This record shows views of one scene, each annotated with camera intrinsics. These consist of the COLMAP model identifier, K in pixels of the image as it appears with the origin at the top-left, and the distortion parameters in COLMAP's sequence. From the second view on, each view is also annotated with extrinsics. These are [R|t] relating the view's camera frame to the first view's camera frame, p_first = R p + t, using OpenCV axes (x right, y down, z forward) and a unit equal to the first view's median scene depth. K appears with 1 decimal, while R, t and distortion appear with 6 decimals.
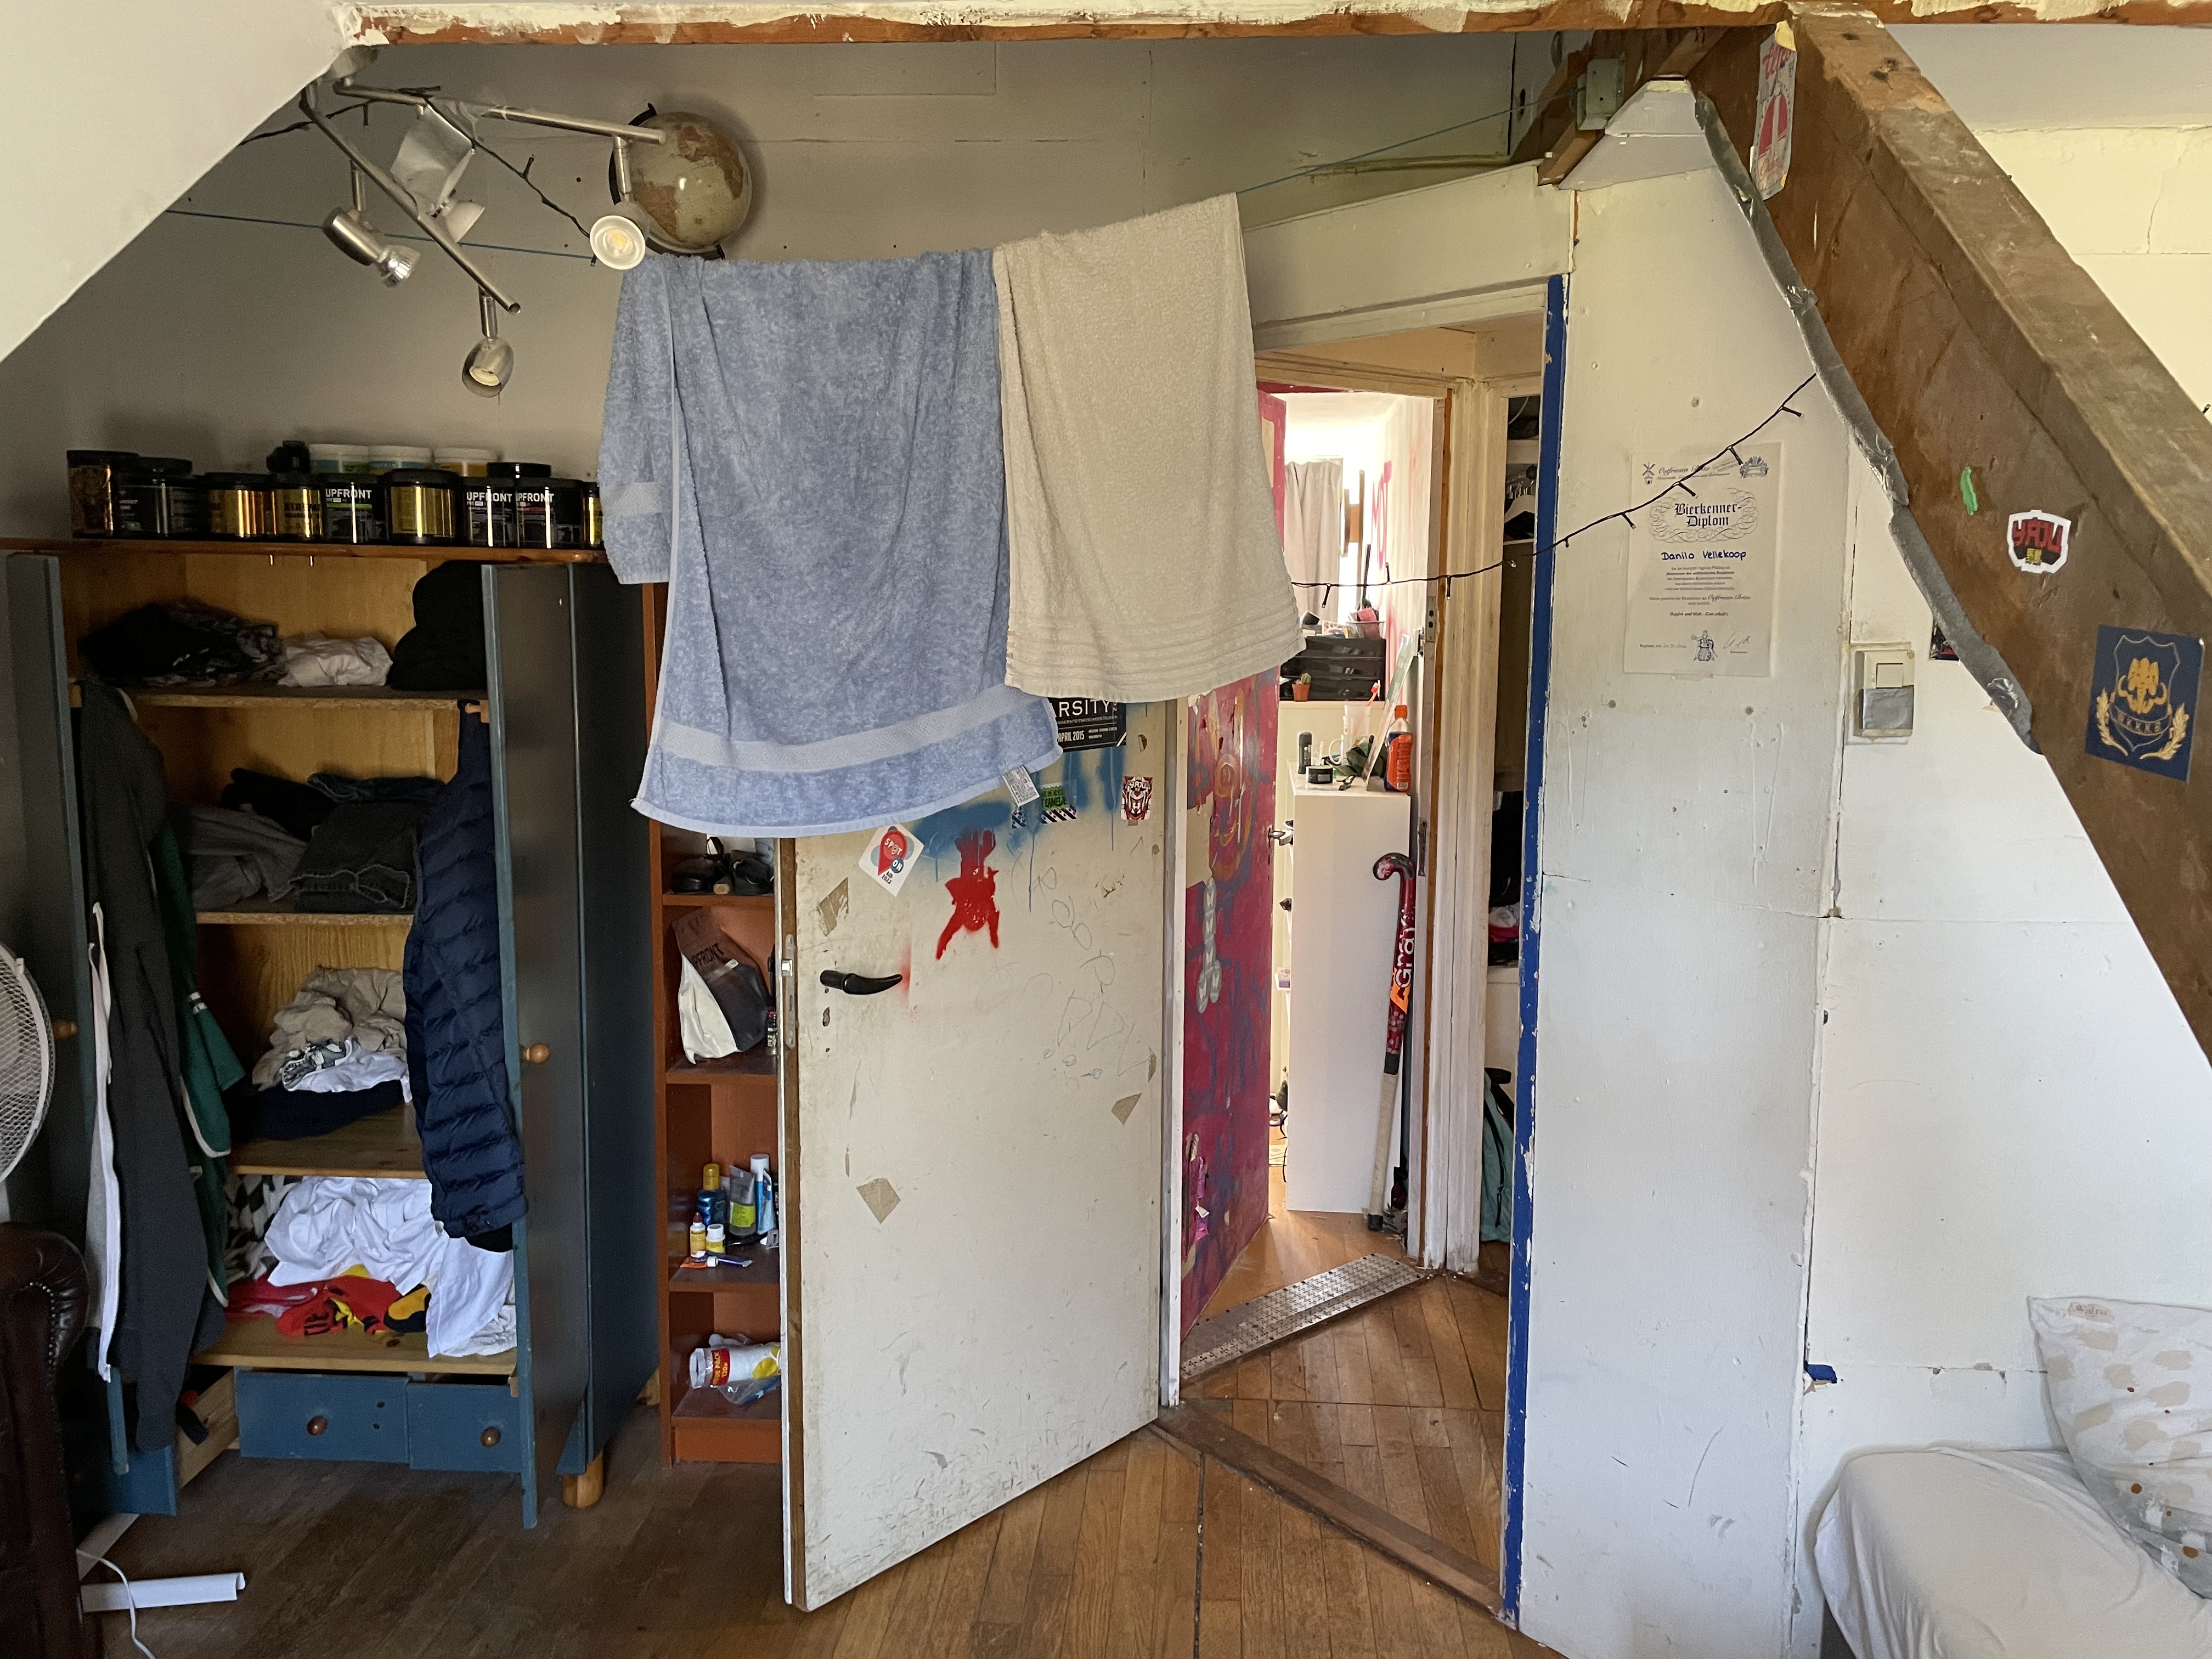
lens RADIAL K [[1689.7, 0, 1105.0], [0, 1689.7, 827.9], [0, 0, 1]] dist [0.005352, 0.001089]
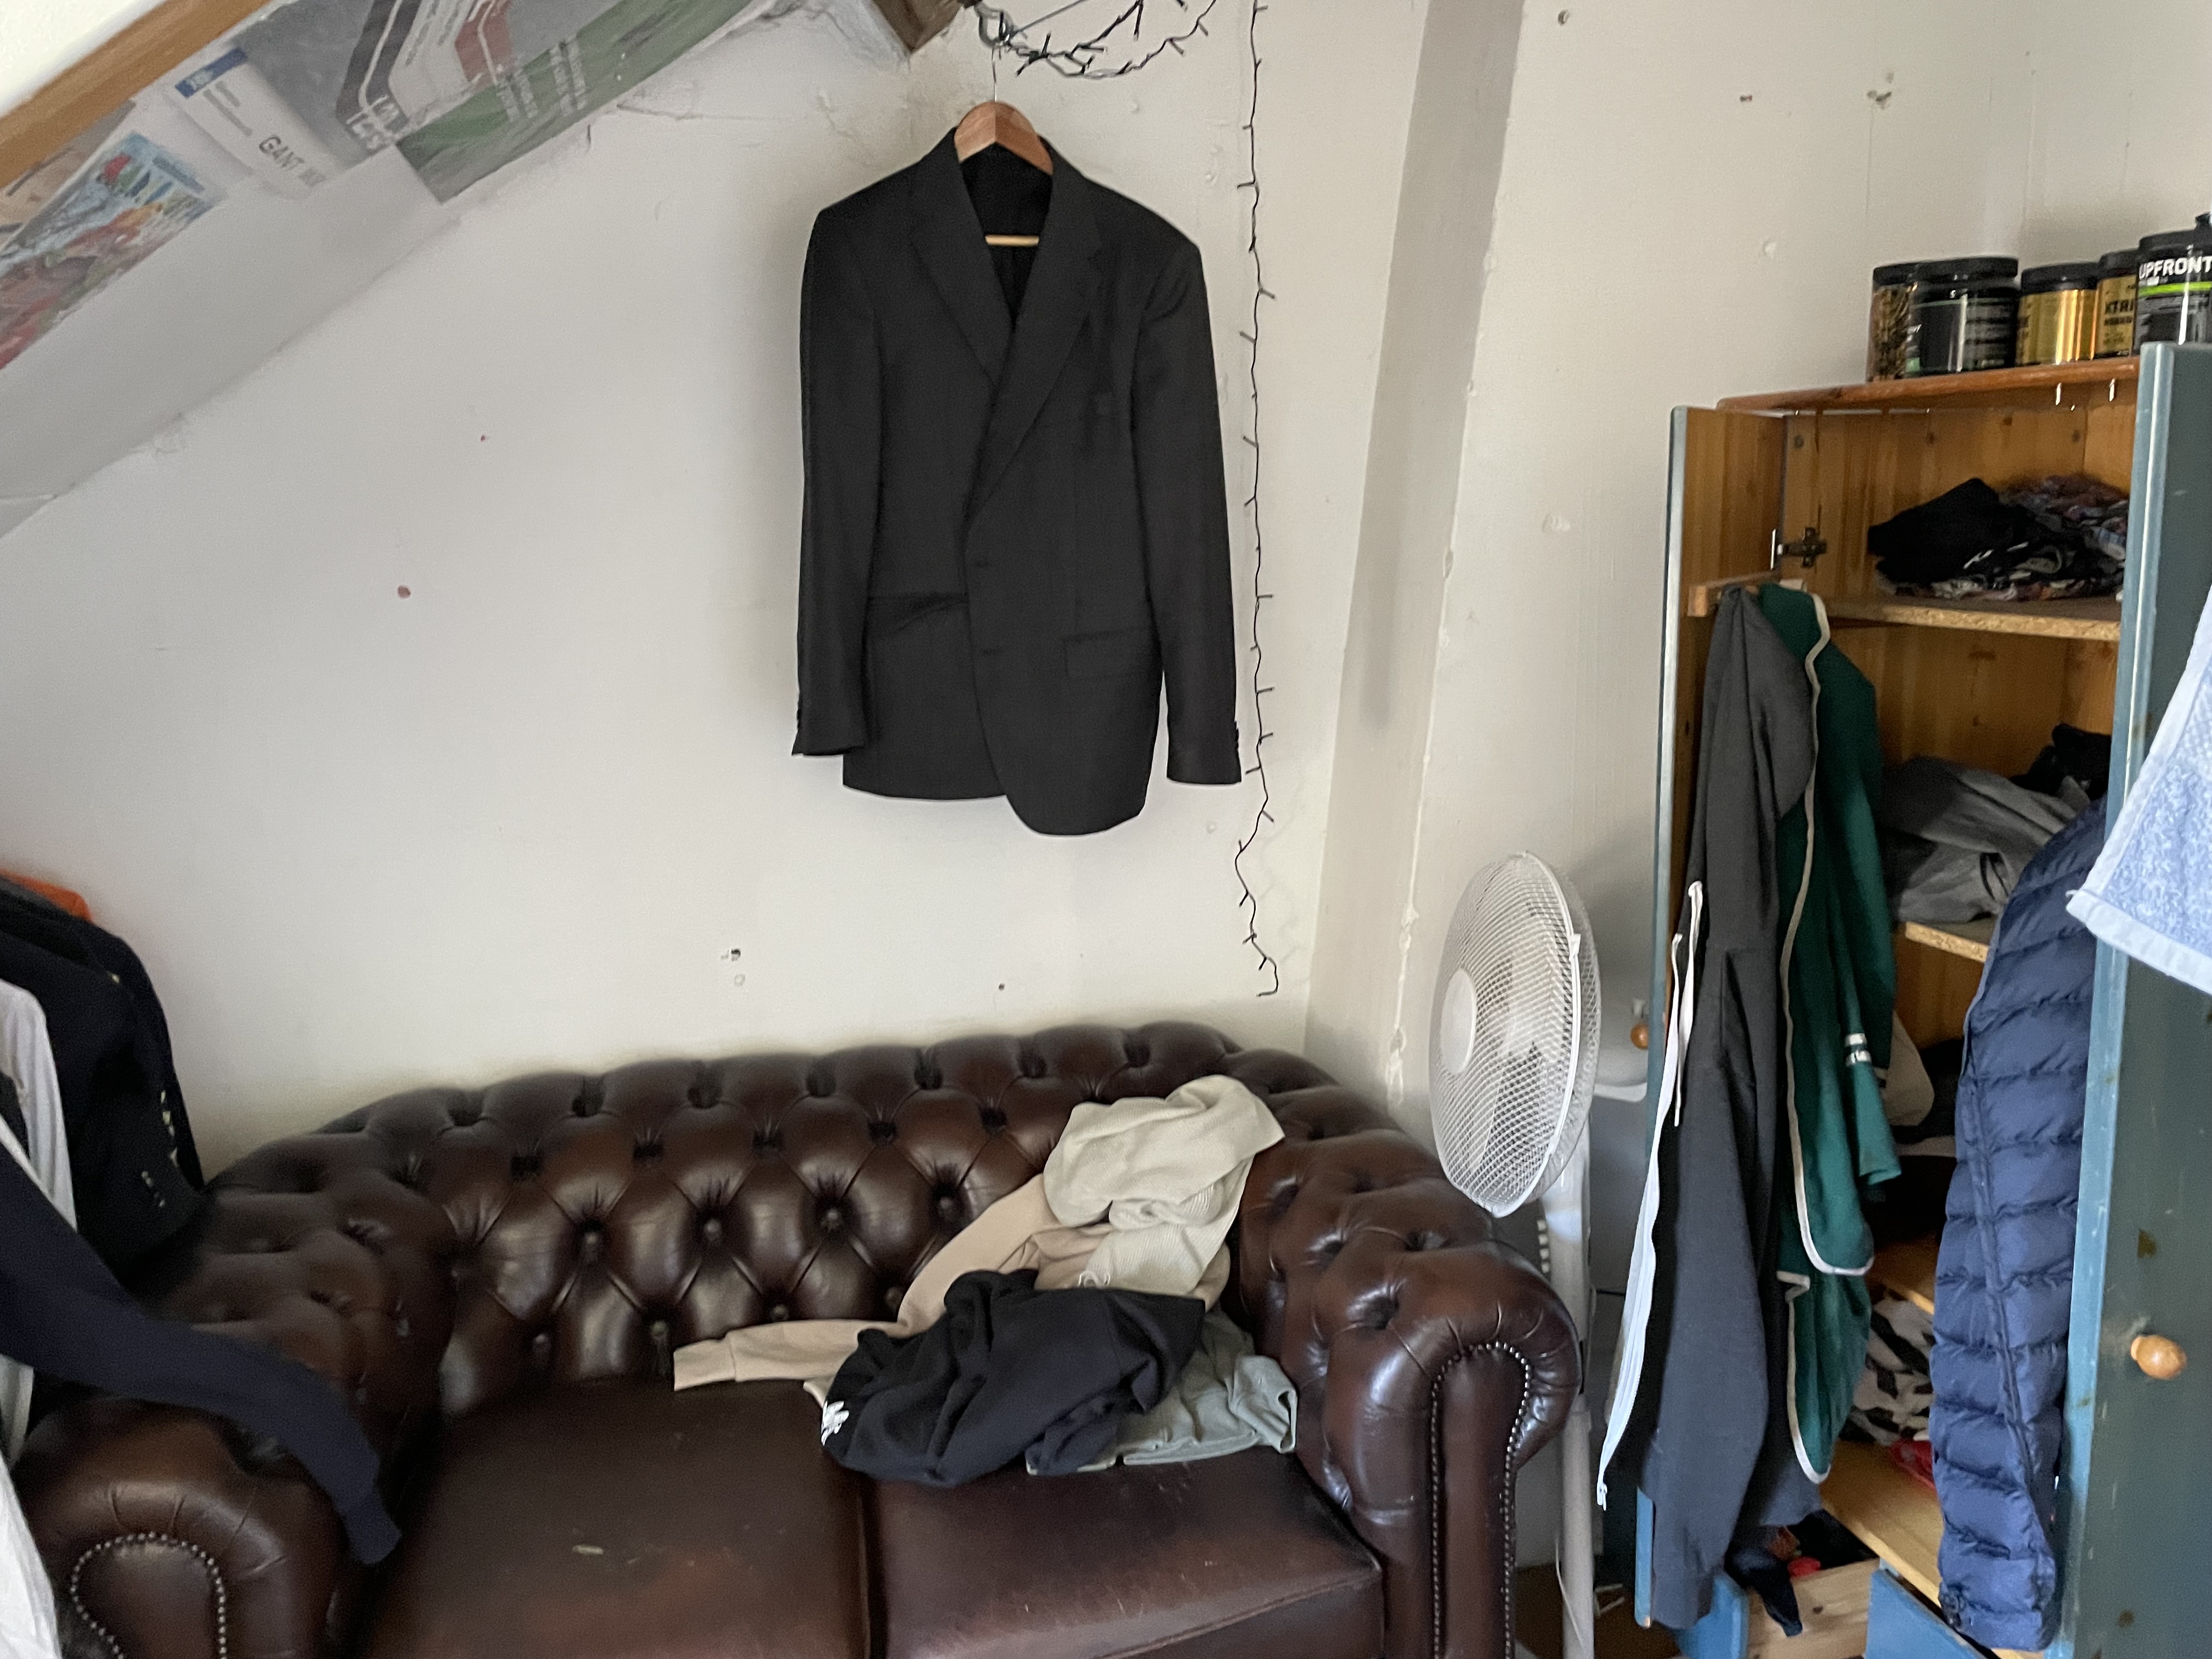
lens RADIAL K [[1689.7, 0, 1106.7], [0, 1689.7, 810.9], [0, 0, 1]] dist [0.005352, 0.001089]
pose [[0.324660, 0.149266, -0.933978, -0.001383], [-0.127217, 0.985387, 0.113261, -0.031981], [0.937236, 0.082047, 0.338905, 0.453830]]
